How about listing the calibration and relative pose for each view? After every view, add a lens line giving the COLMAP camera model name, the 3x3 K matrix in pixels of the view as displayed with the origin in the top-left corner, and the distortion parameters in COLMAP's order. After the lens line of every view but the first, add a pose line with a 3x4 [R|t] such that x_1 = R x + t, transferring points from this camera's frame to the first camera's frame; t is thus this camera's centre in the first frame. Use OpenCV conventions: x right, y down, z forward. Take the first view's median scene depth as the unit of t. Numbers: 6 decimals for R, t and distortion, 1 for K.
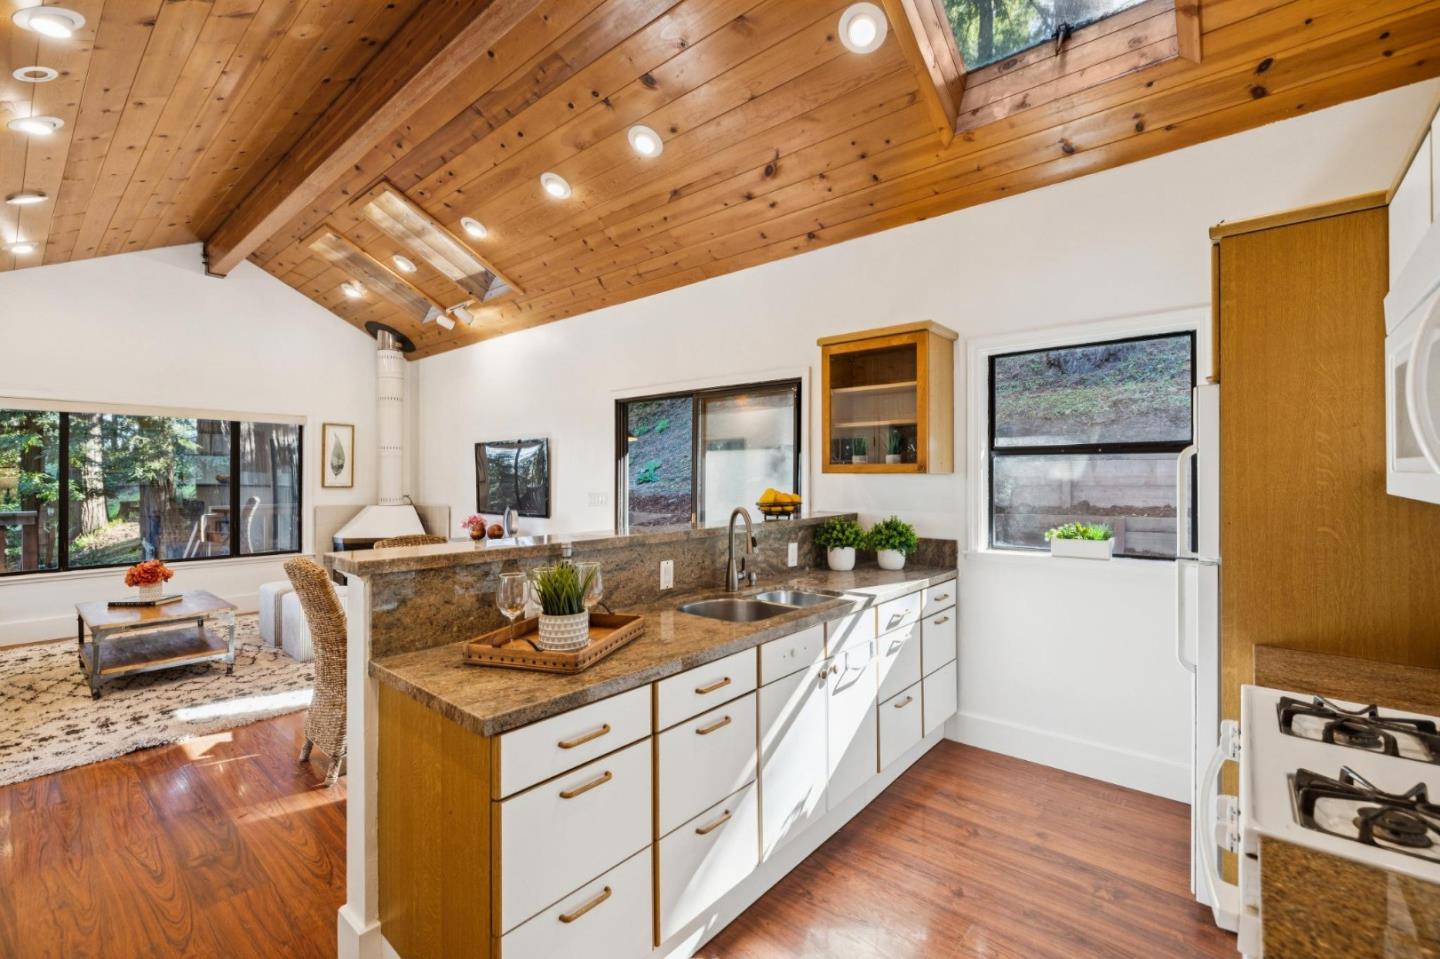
lens RADIAL K [[613.9, 0, 730.2], [0, 613.9, 476.9], [0, 0, 1]] dist [-0.002852, -0.001104]
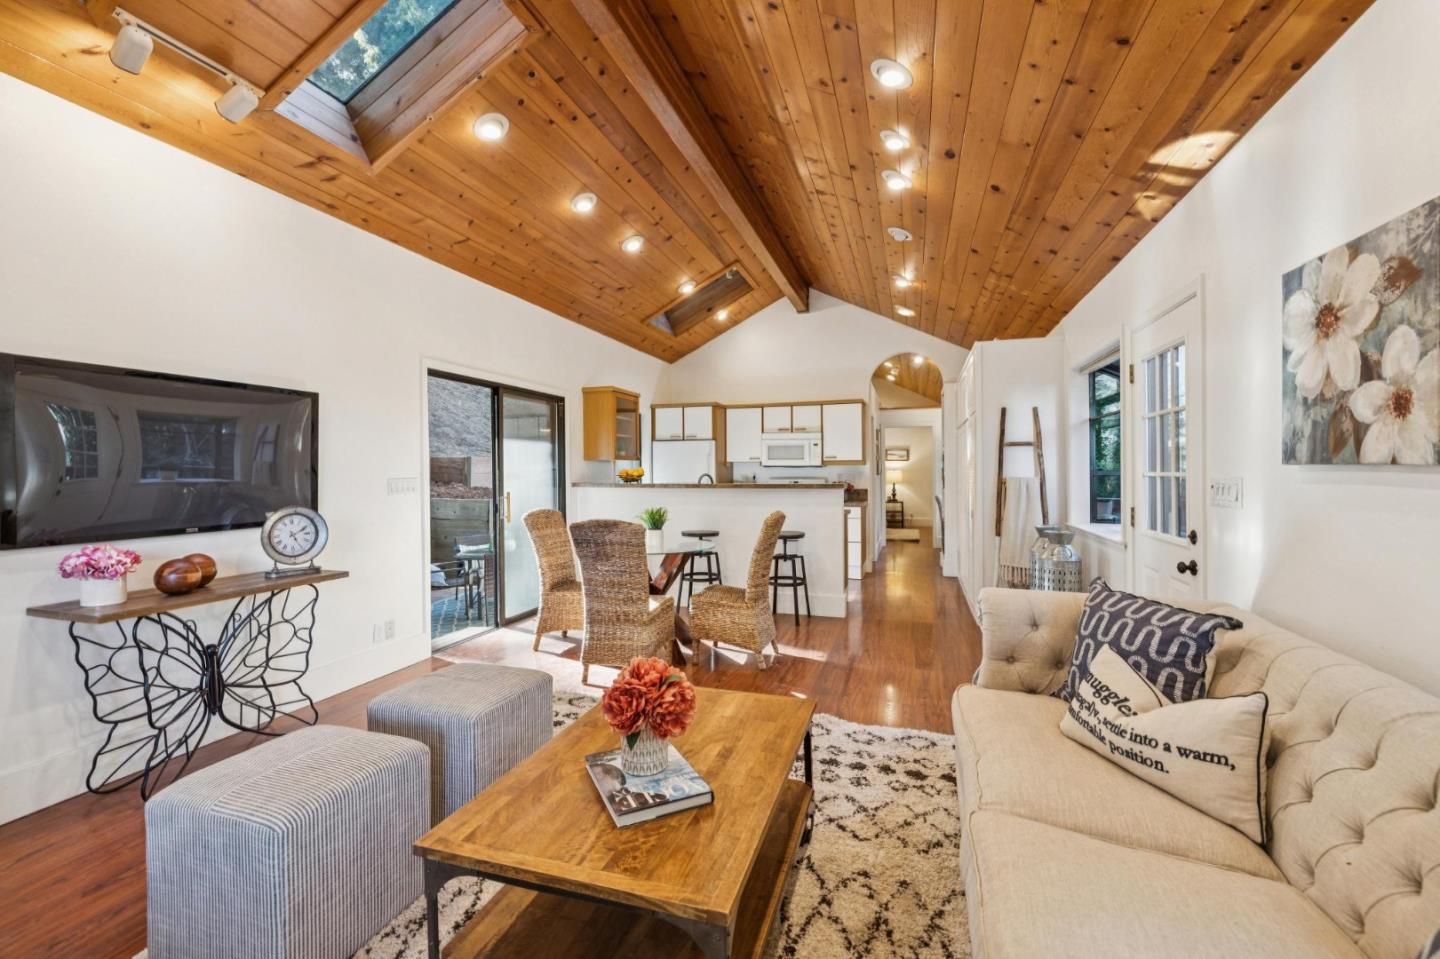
lens RADIAL K [[613.9, 0, 712.8], [0, 613.9, 470.5], [0, 0, 1]] dist [-0.002852, -0.001104]
pose [[-0.366682, 0.004594, 0.930335, -1.109016], [0.008188, 0.999965, -0.001710, 0.020424], [-0.930310, 0.006990, -0.366707, 0.930002]]
